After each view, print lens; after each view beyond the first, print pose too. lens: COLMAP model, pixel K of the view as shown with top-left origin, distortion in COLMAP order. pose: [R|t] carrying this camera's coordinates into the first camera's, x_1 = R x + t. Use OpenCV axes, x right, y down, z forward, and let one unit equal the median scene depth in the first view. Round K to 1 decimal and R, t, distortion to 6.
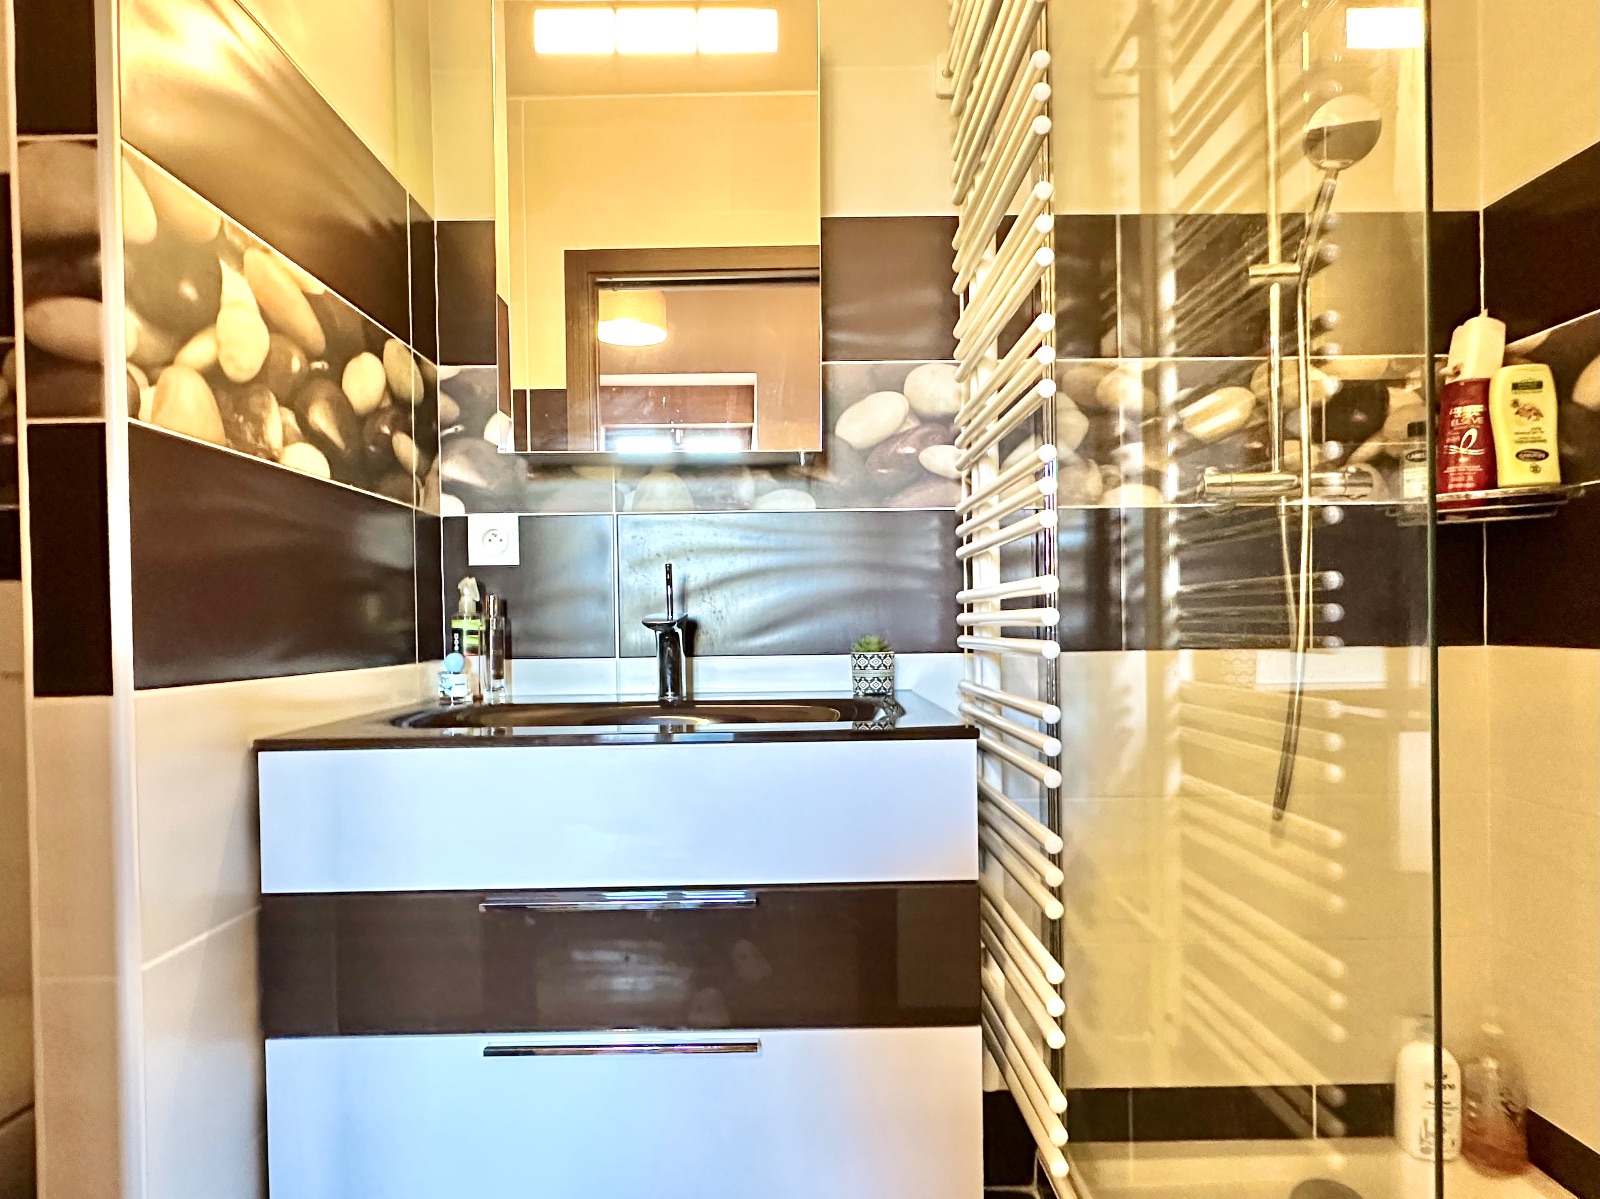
lens RADIAL K [[875.4, 0, 798.5], [0, 875.4, 604.5], [0, 0, 1]] dist [0.002599, 0.000779]
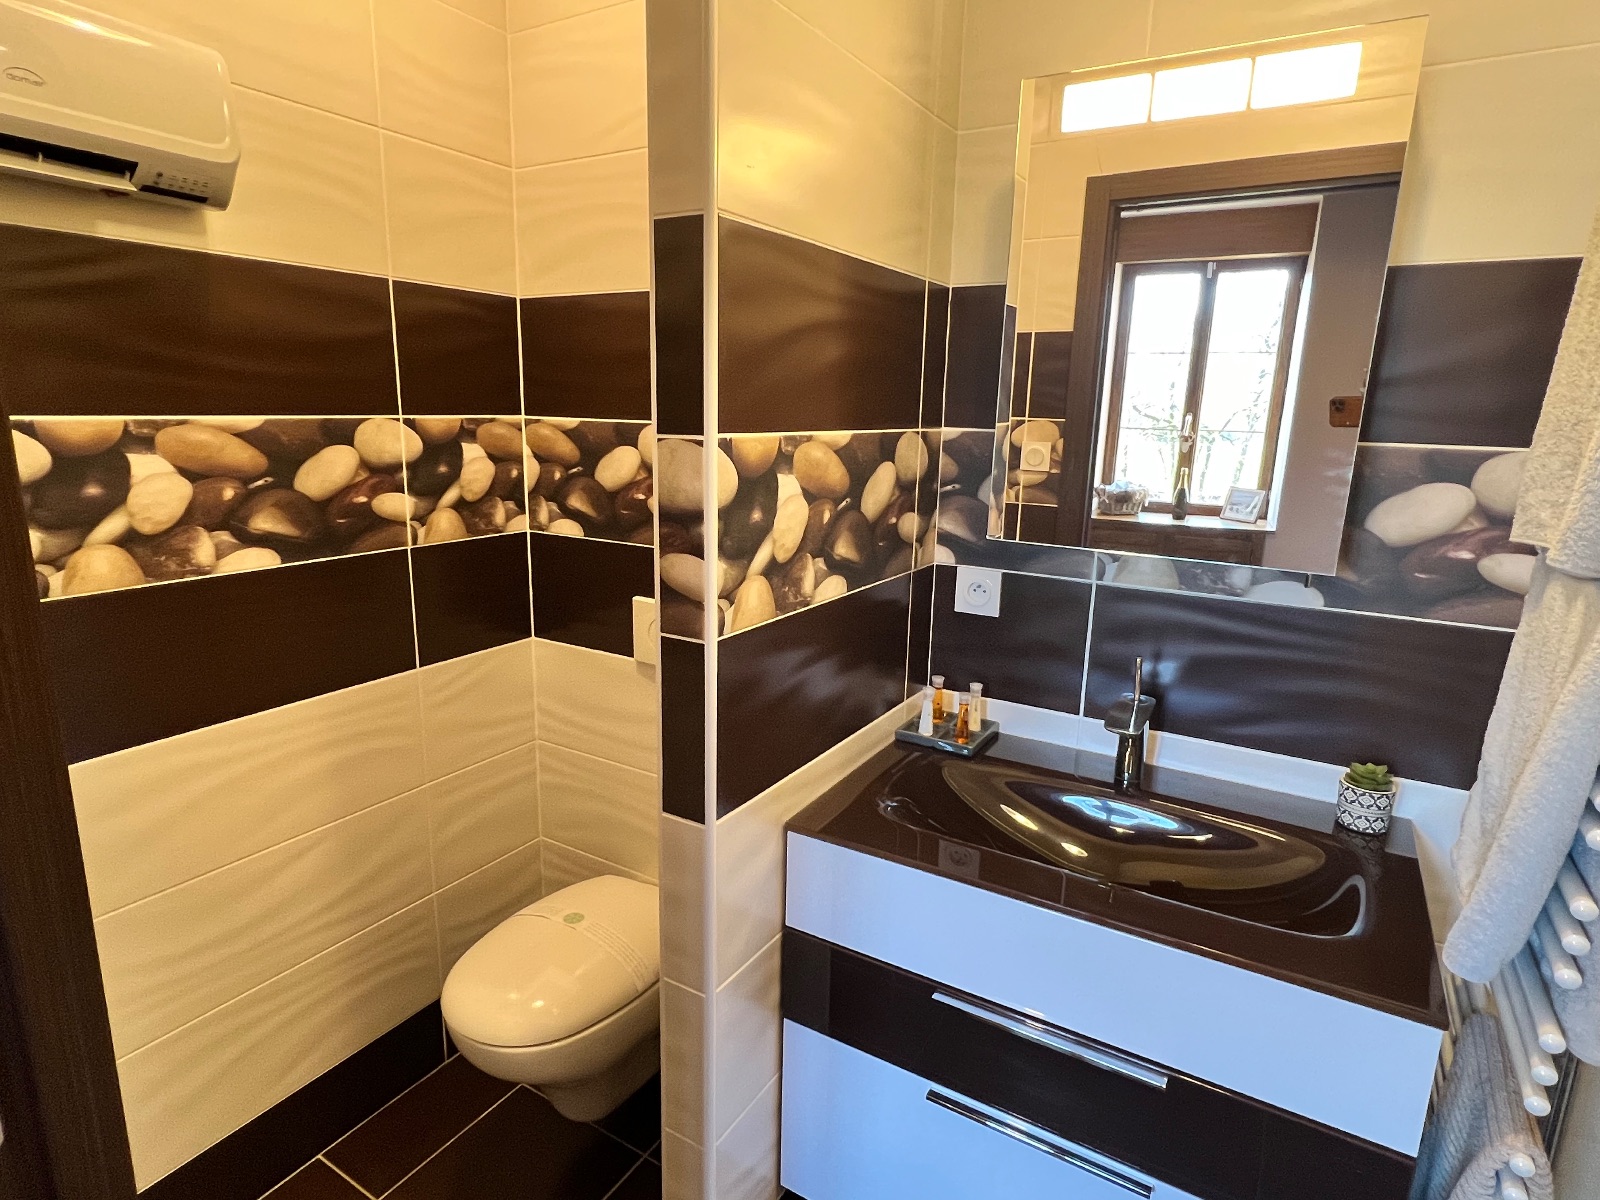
lens RADIAL K [[880.9, 0, 794.9], [0, 880.9, 600.4], [0, 0, 1]] dist [0.003340, 0.000112]
pose [[0.851425, 0.147253, -0.503381, 0.021088], [-0.039840, 0.975163, 0.217877, -0.474157], [0.522962, -0.165451, 0.836144, -0.066788]]
